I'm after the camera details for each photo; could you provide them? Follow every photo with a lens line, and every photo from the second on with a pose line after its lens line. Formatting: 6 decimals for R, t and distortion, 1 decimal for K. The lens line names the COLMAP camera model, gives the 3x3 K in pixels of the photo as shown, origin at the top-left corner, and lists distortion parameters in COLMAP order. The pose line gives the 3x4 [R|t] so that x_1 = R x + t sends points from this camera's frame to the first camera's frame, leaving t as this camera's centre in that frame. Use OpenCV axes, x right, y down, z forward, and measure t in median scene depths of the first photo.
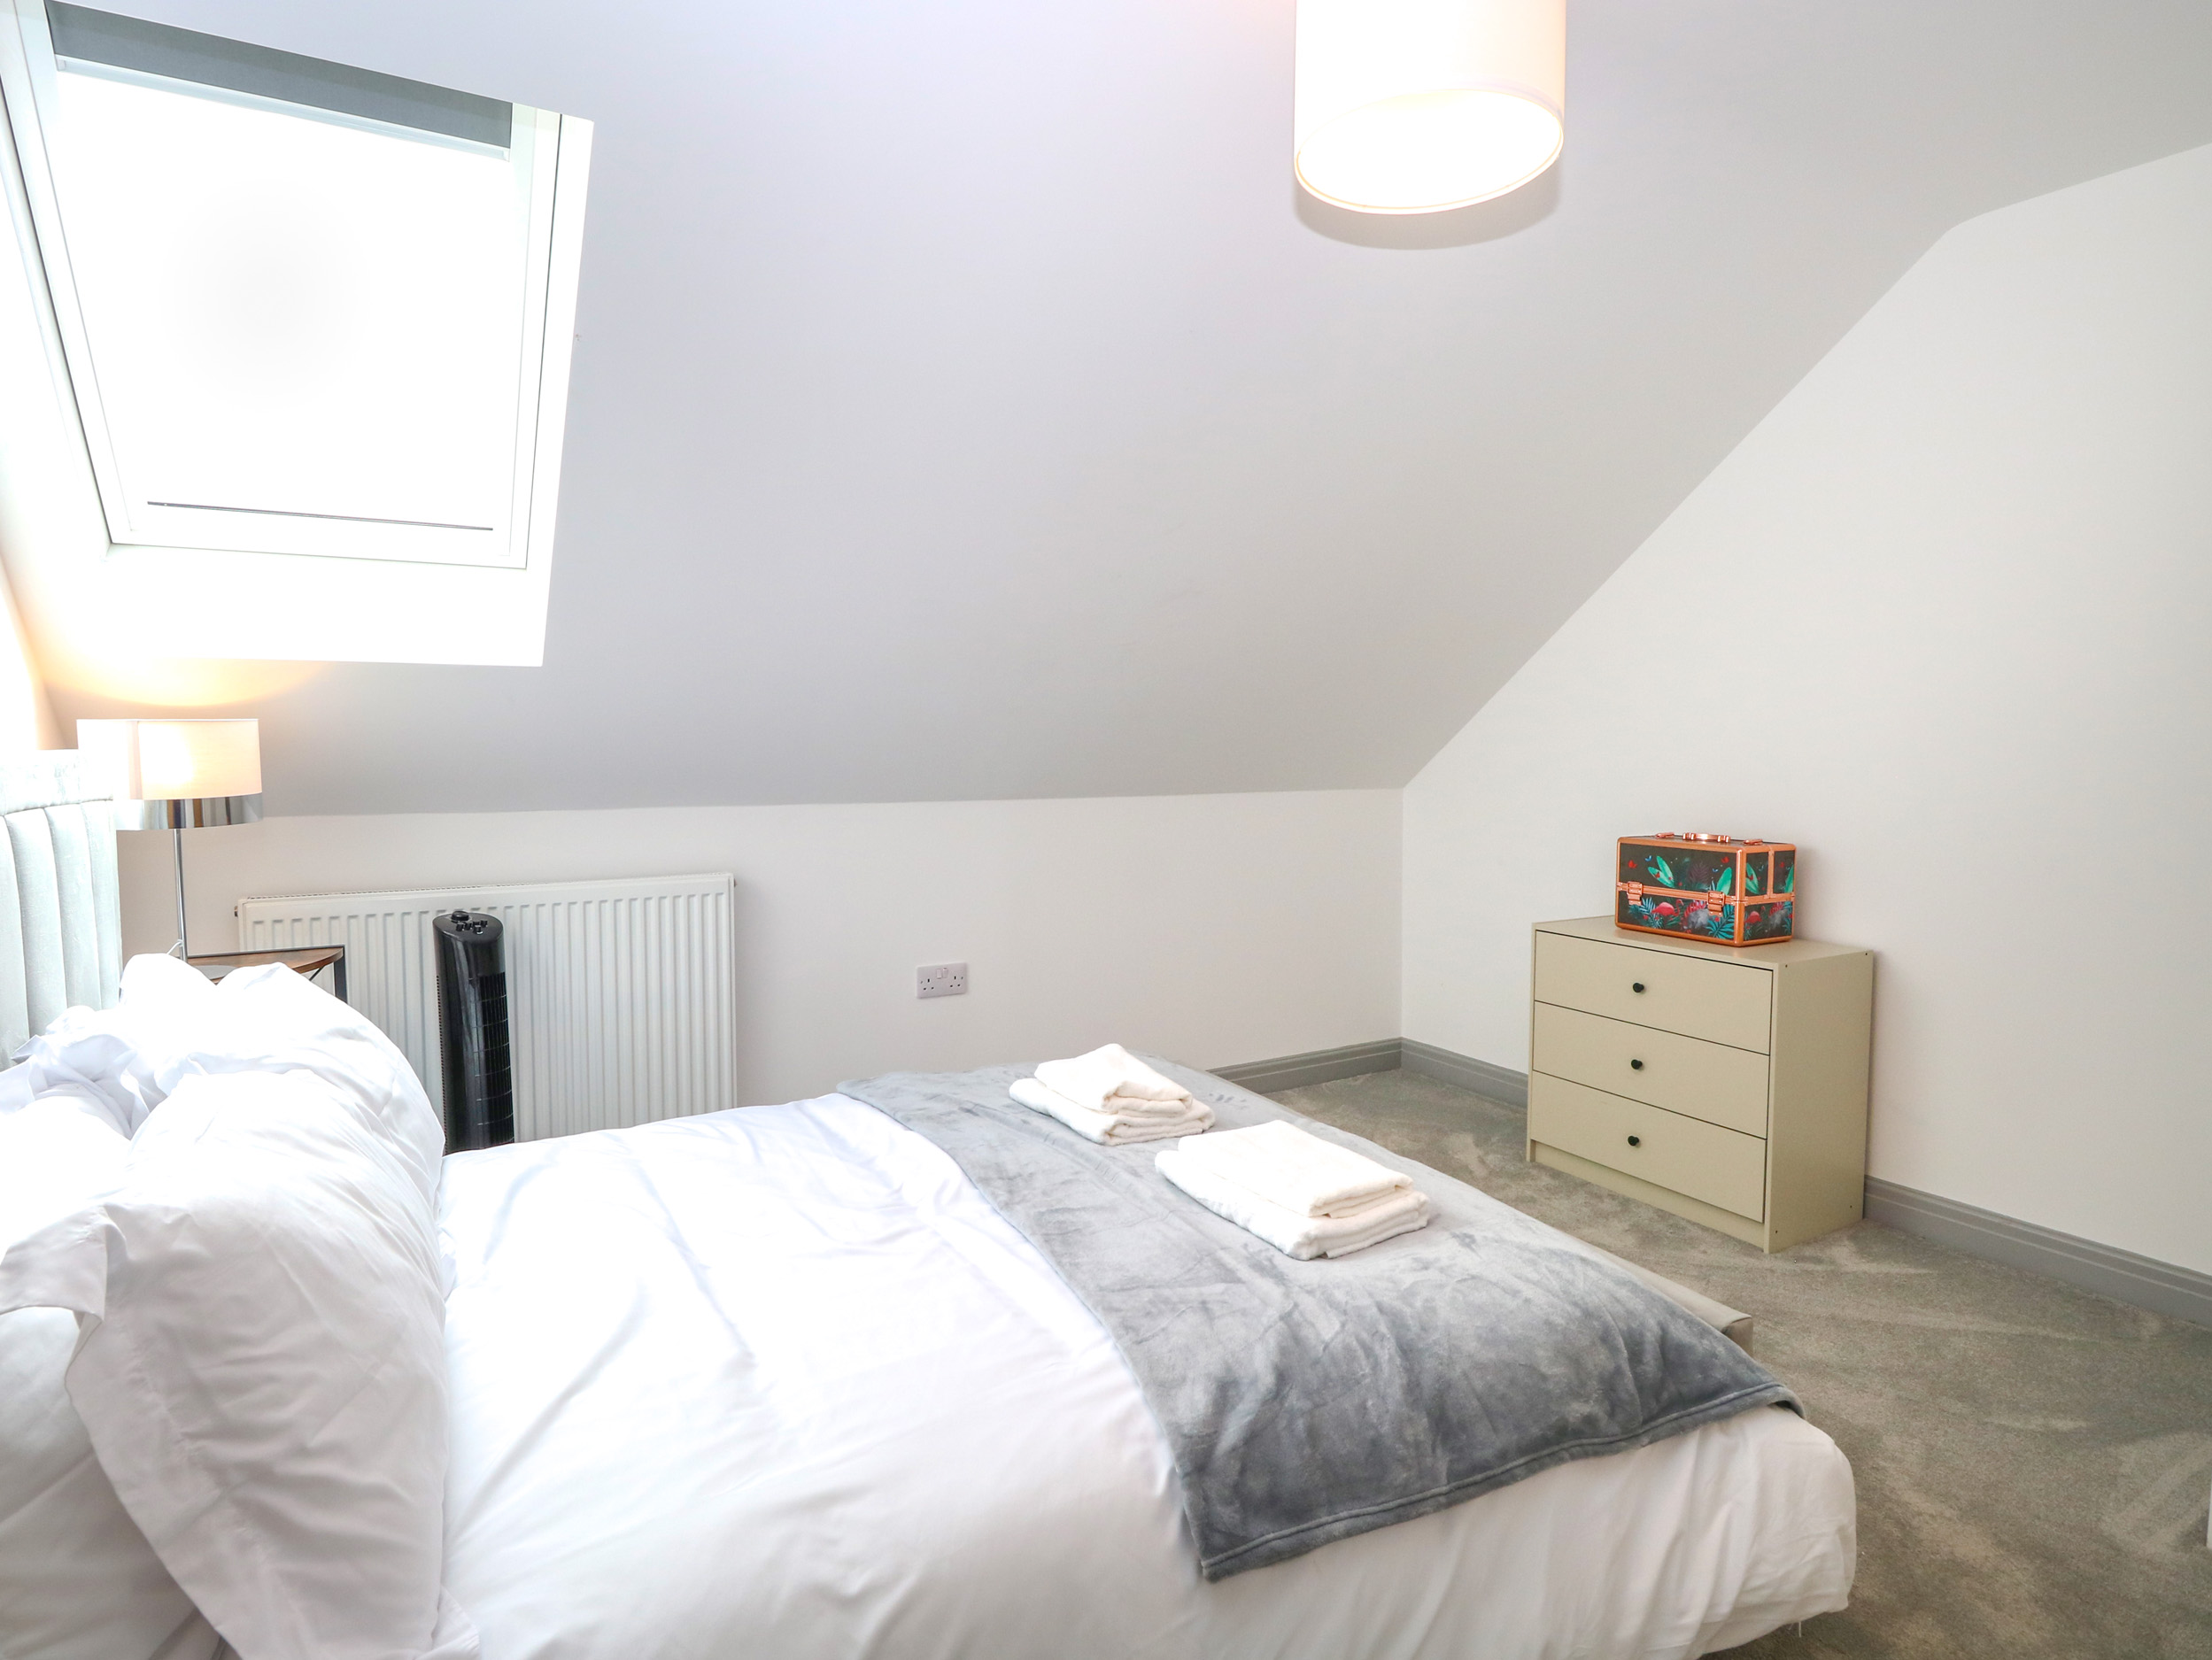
lens RADIAL K [[1234.6, 0, 1104.1], [0, 1234.6, 792.2], [0, 0, 1]] dist [-0.002593, -0.000549]
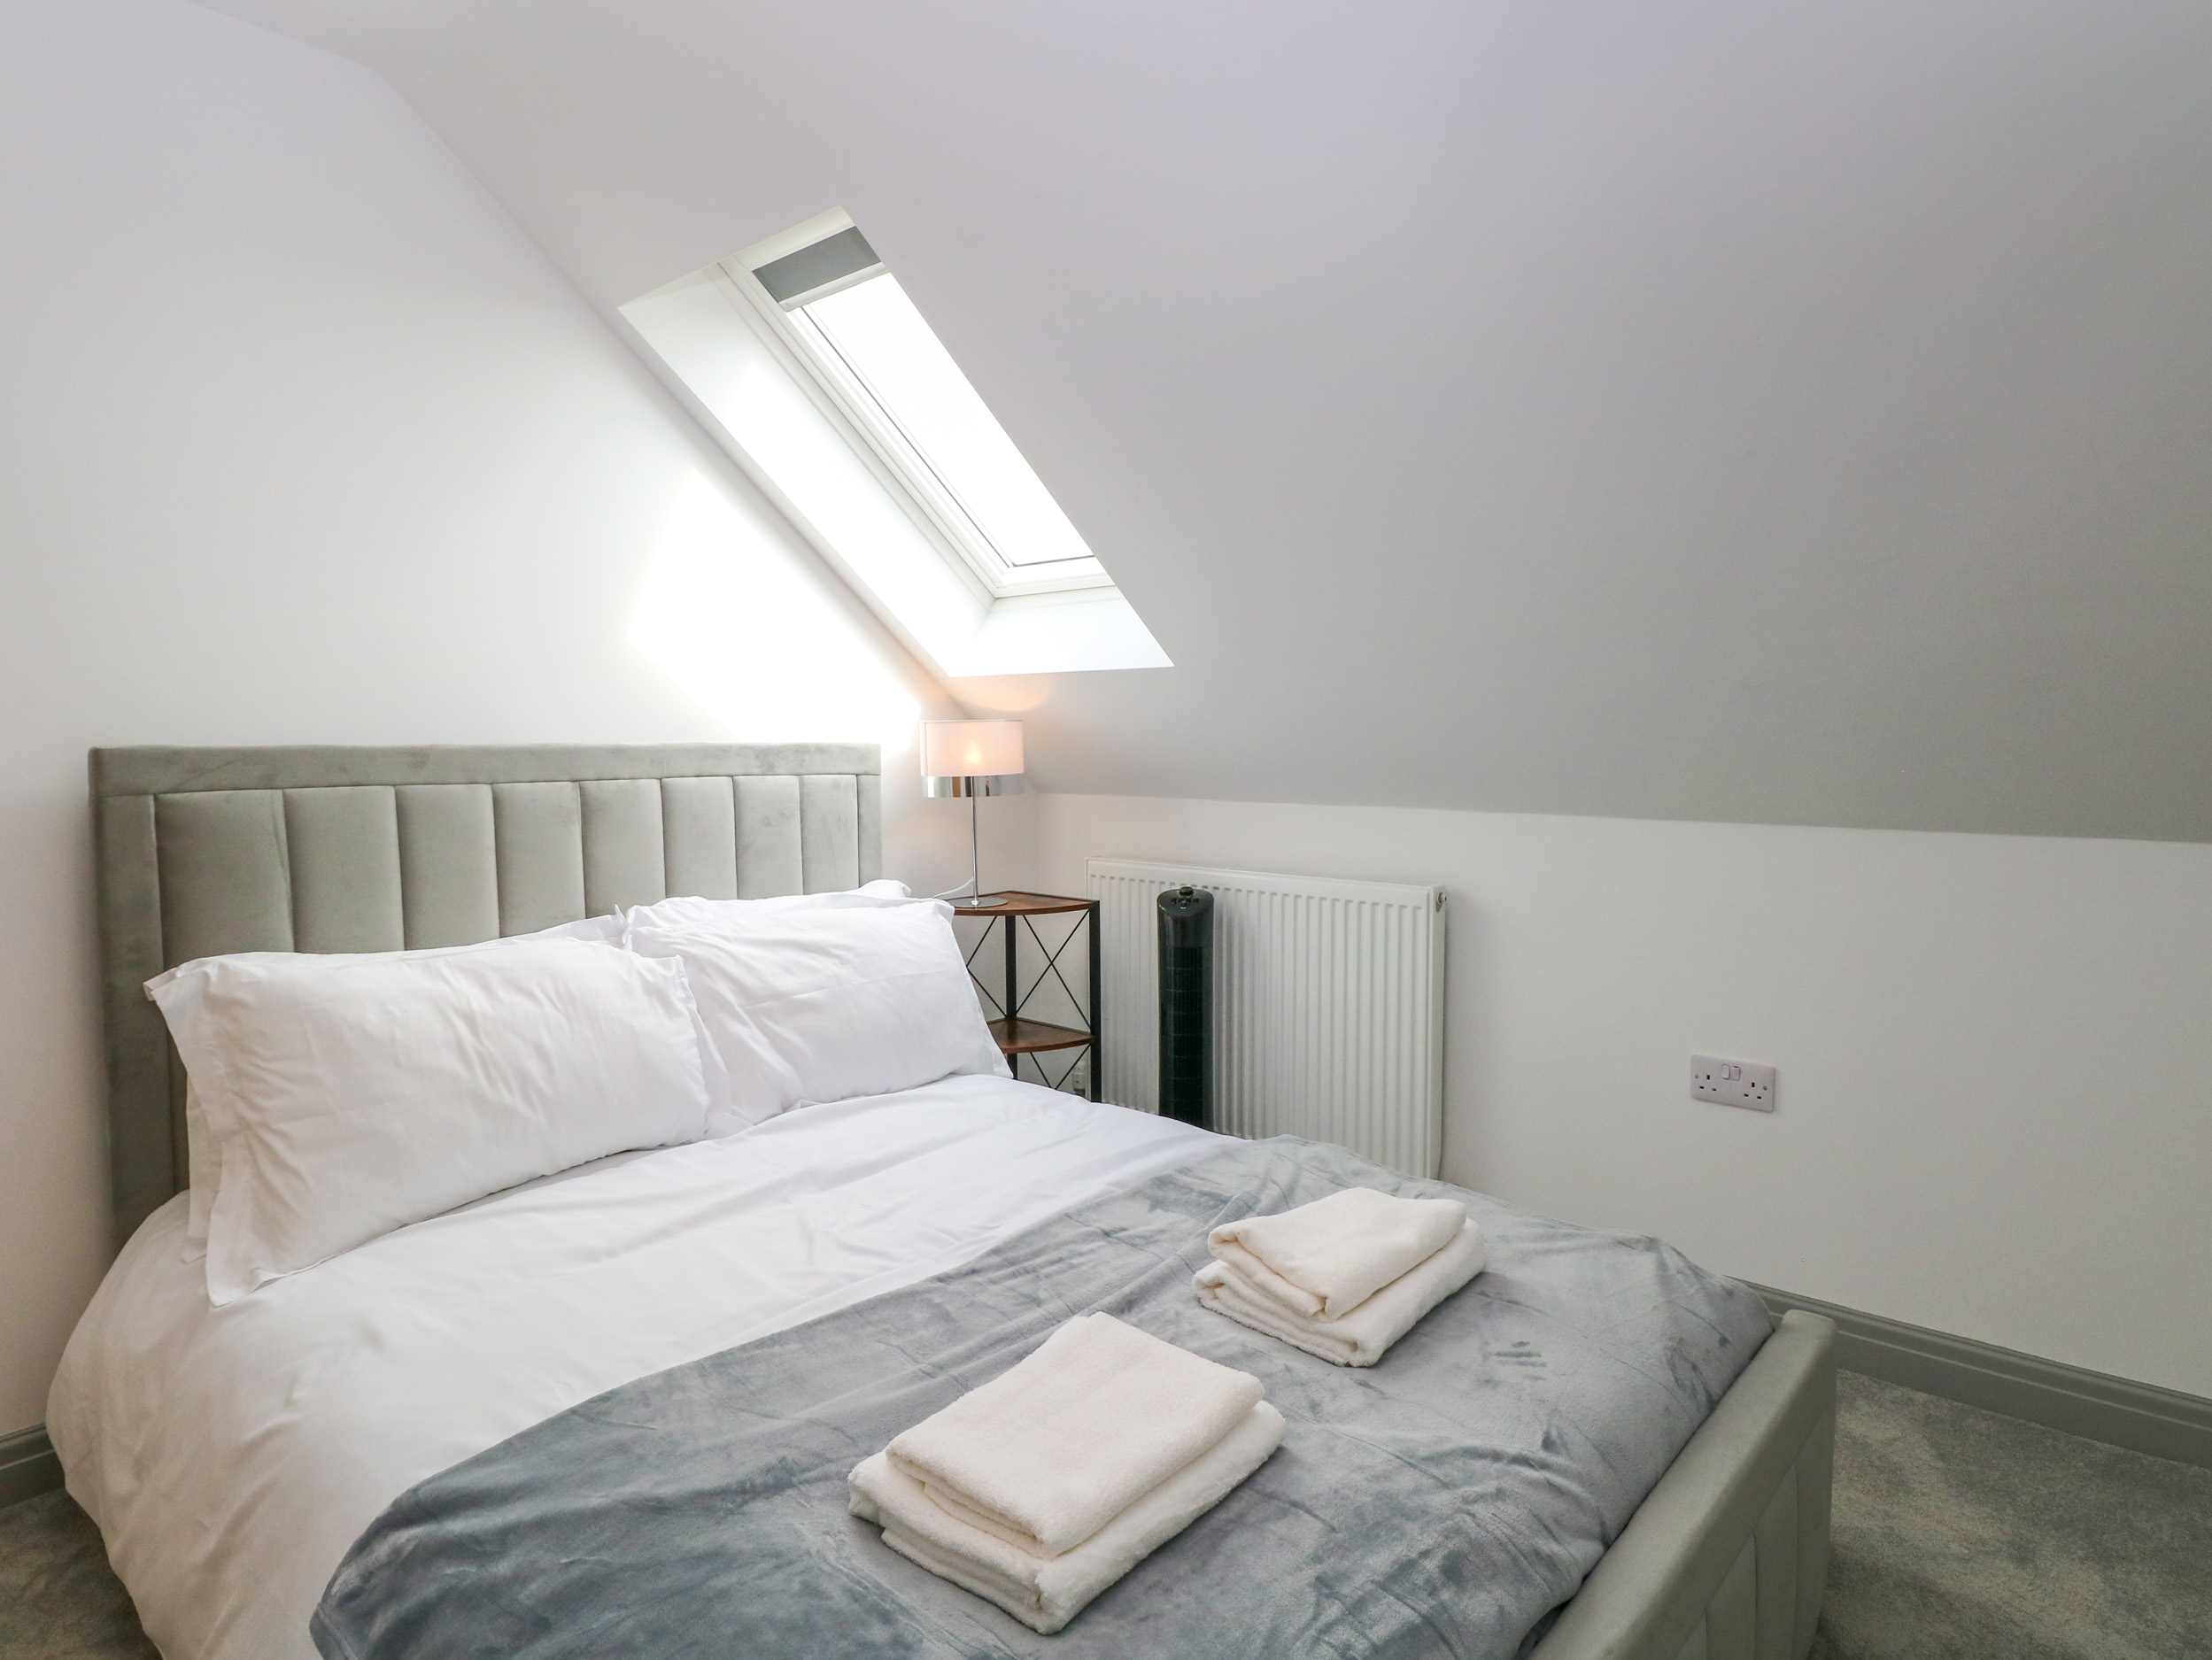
lens RADIAL K [[1220.1, 0, 1106.0], [0, 1220.1, 830.0], [0, 0, 1]] dist [-0.001777, -0.000320]
pose [[0.318087, 0.074936, -0.945095, 0.612696], [-0.041933, 0.997008, 0.064938, -0.029377], [0.947134, 0.018975, 0.320278, 0.693882]]
